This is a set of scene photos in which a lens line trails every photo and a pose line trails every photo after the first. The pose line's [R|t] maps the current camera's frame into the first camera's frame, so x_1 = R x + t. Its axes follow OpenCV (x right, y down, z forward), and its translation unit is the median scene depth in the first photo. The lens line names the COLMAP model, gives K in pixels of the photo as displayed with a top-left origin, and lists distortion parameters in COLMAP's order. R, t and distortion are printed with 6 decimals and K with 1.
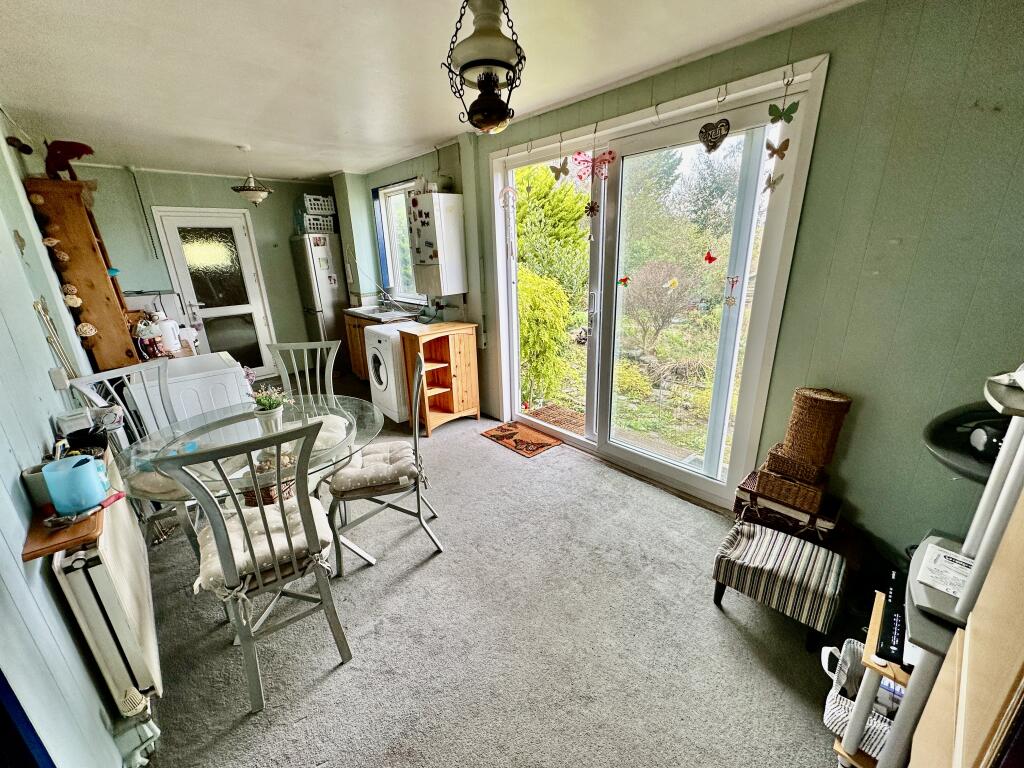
lens RADIAL K [[409.0, 0, 512.0], [0, 409.0, 384.0], [0, 0, 1]] dist [0.001436, 0.000033]
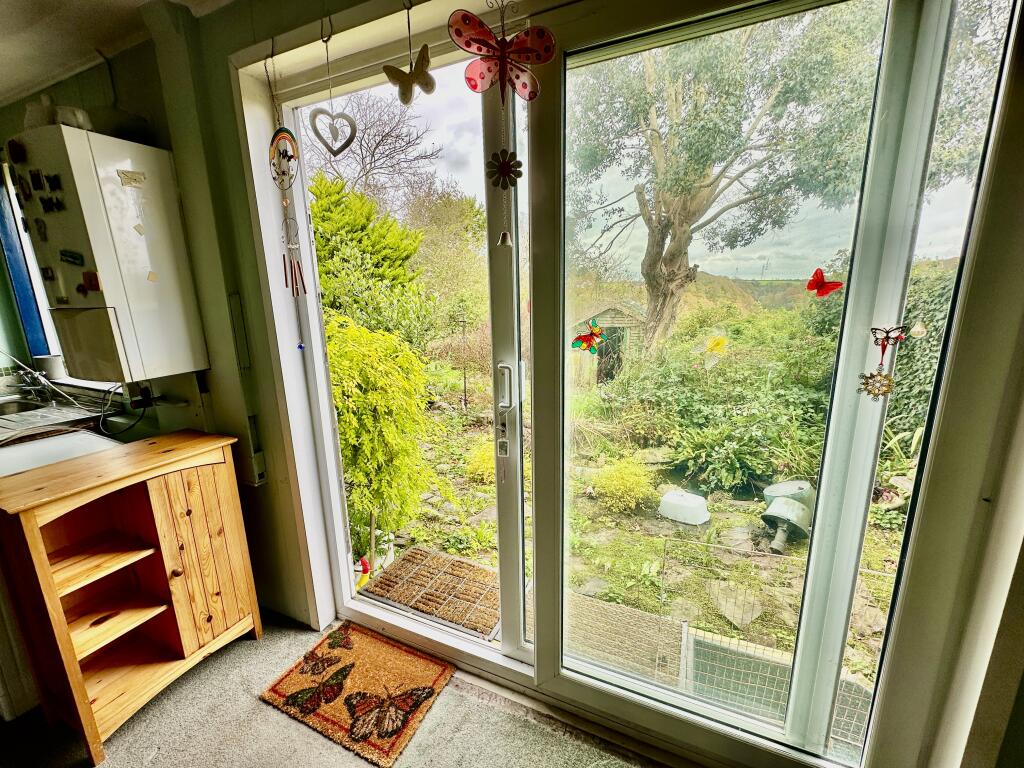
lens RADIAL K [[413.1, 0, 512.0], [0, 413.1, 384.0], [0, 0, 1]] dist [0.002656, 0.000143]
pose [[0.915140, -0.075211, 0.396058, 0.016581], [0.120452, 0.988577, -0.090590, -0.125460], [-0.384721, 0.130608, 0.913746, 0.456882]]
